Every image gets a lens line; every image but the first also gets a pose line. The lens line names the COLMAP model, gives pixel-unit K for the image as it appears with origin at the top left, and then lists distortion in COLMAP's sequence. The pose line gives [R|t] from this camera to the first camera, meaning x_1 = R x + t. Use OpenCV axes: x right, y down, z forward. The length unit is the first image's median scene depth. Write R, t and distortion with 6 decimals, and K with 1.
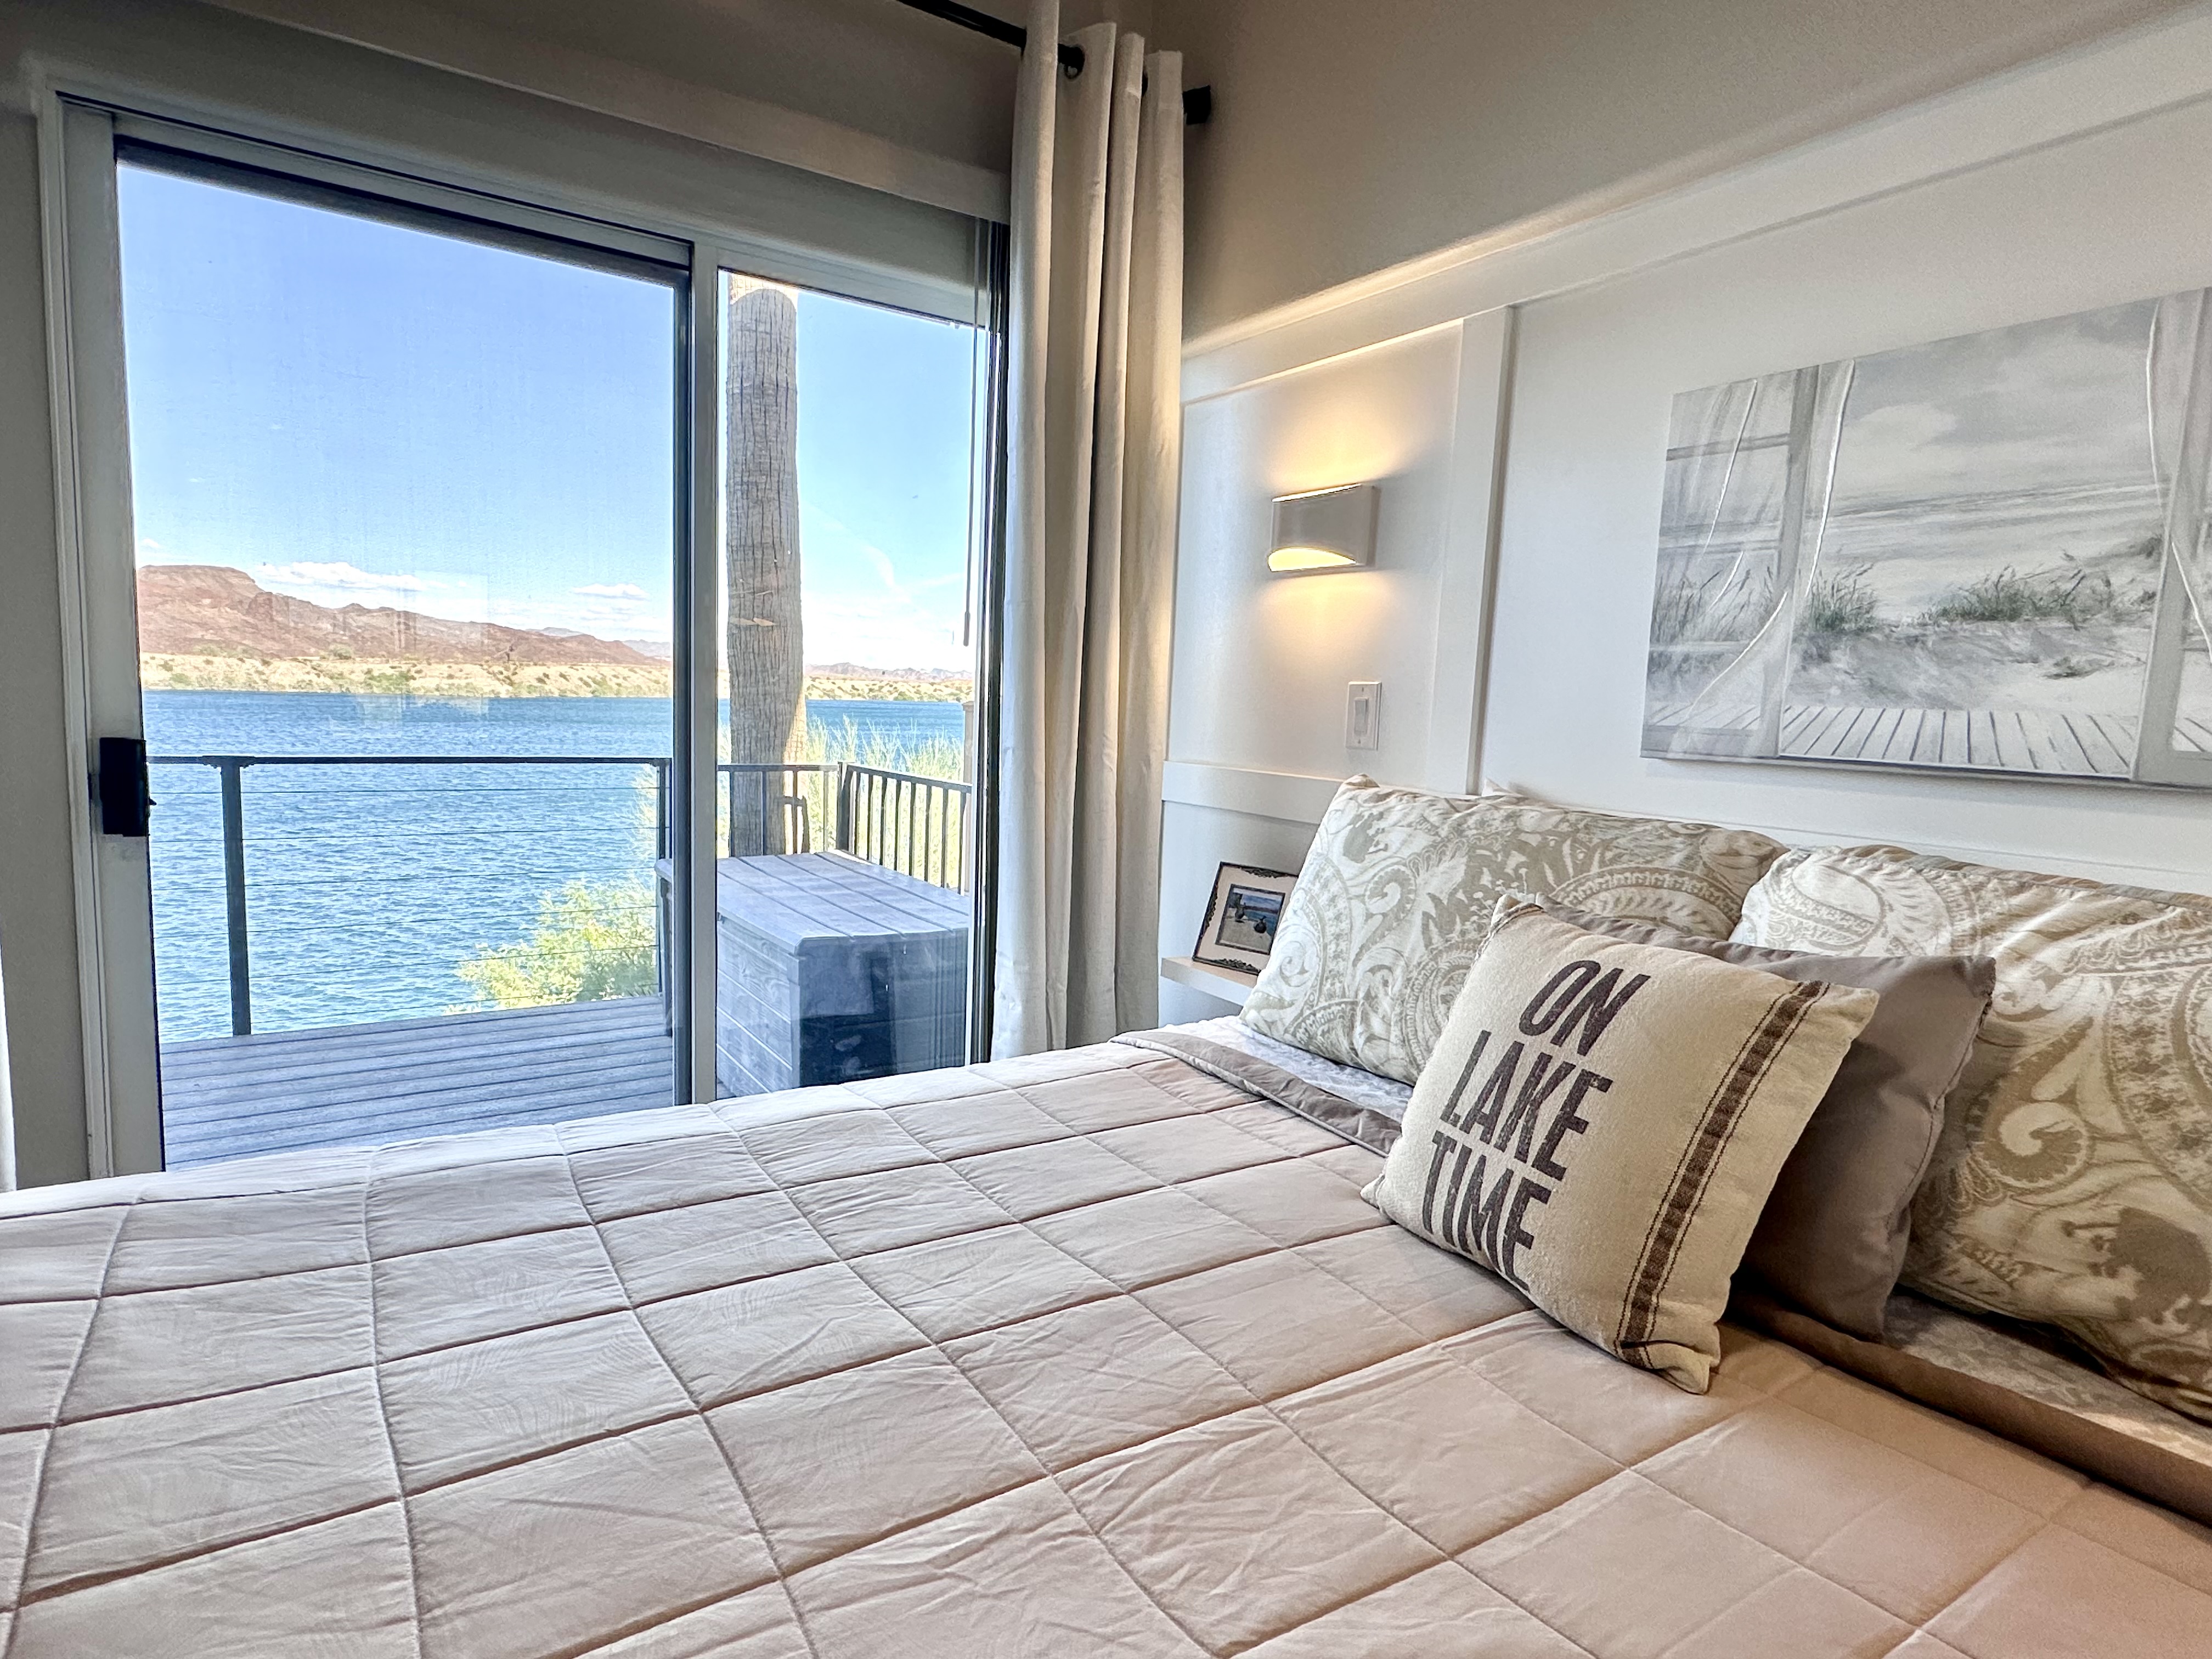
lens RADIAL K [[1213.7, 0, 1098.7], [0, 1213.7, 826.8], [0, 0, 1]] dist [-0.000224, -0.000219]
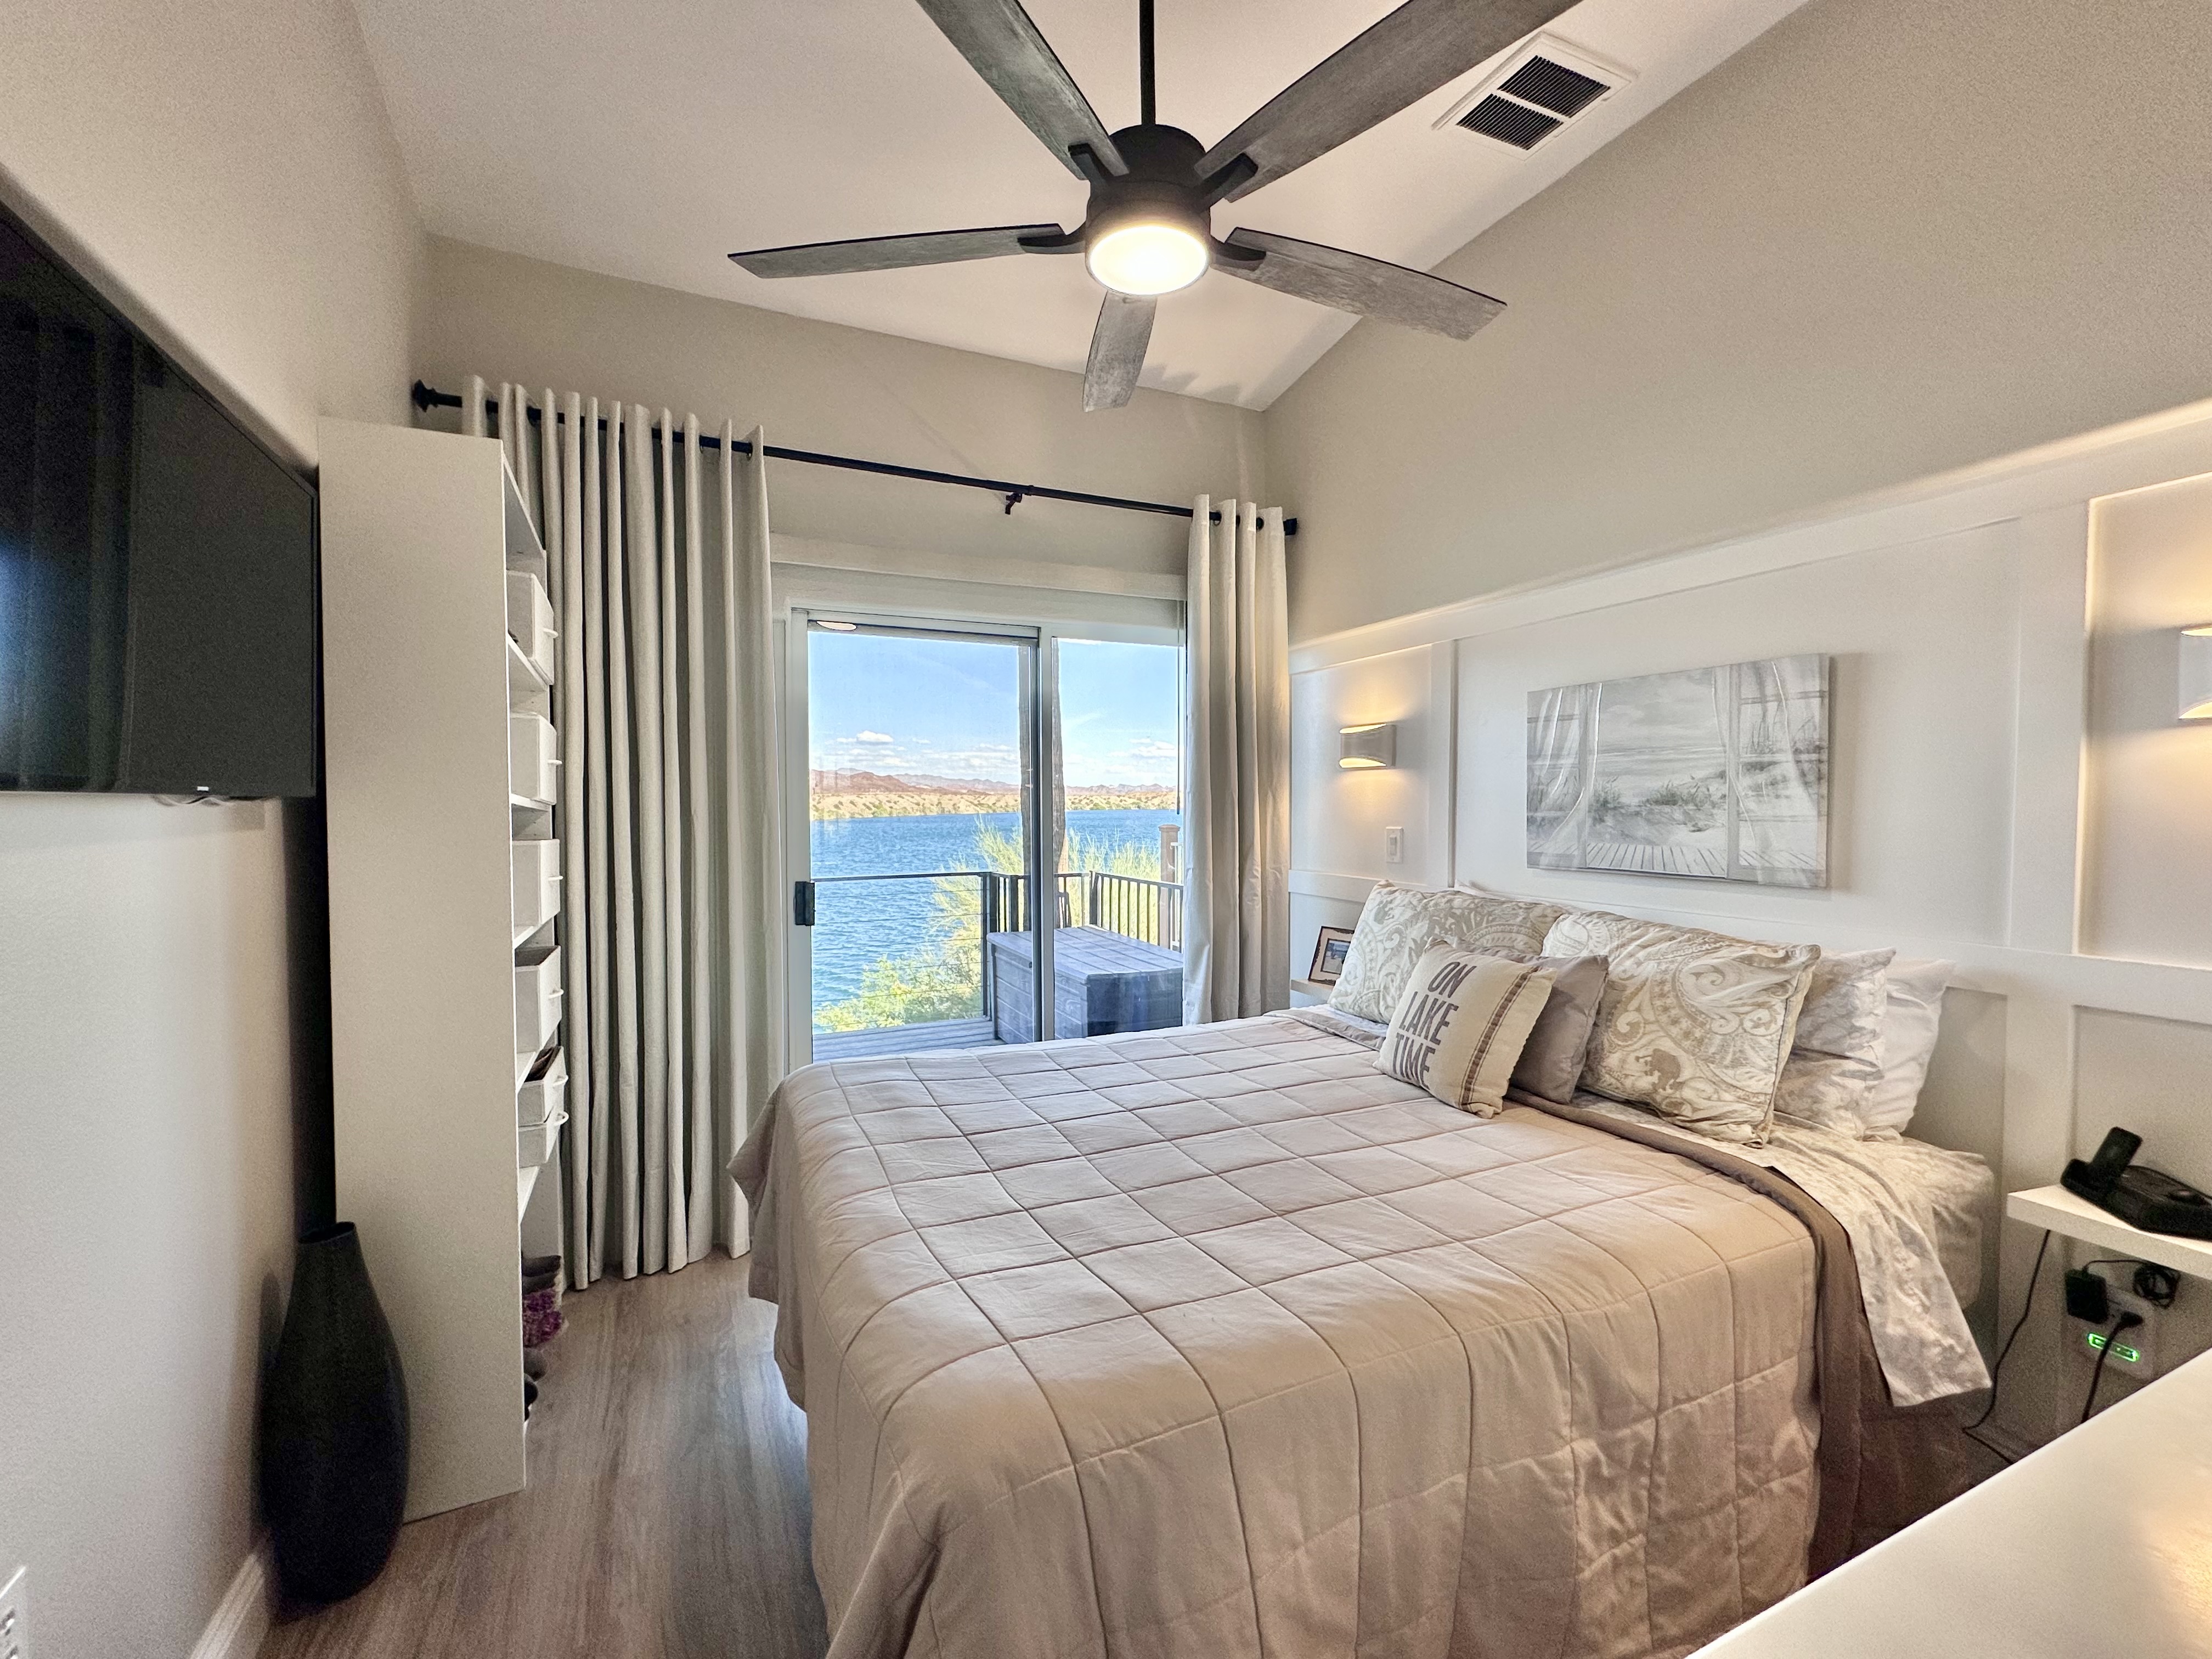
lens RADIAL K [[951.7, 0, 1106.0], [0, 951.7, 829.5], [0, 0, 1]] dist [0.000420, 0.000034]
pose [[0.988112, -0.039138, -0.148671, -0.001910], [0.027397, 0.996401, -0.080218, -0.017815], [0.151275, 0.075191, 0.985628, -0.848446]]
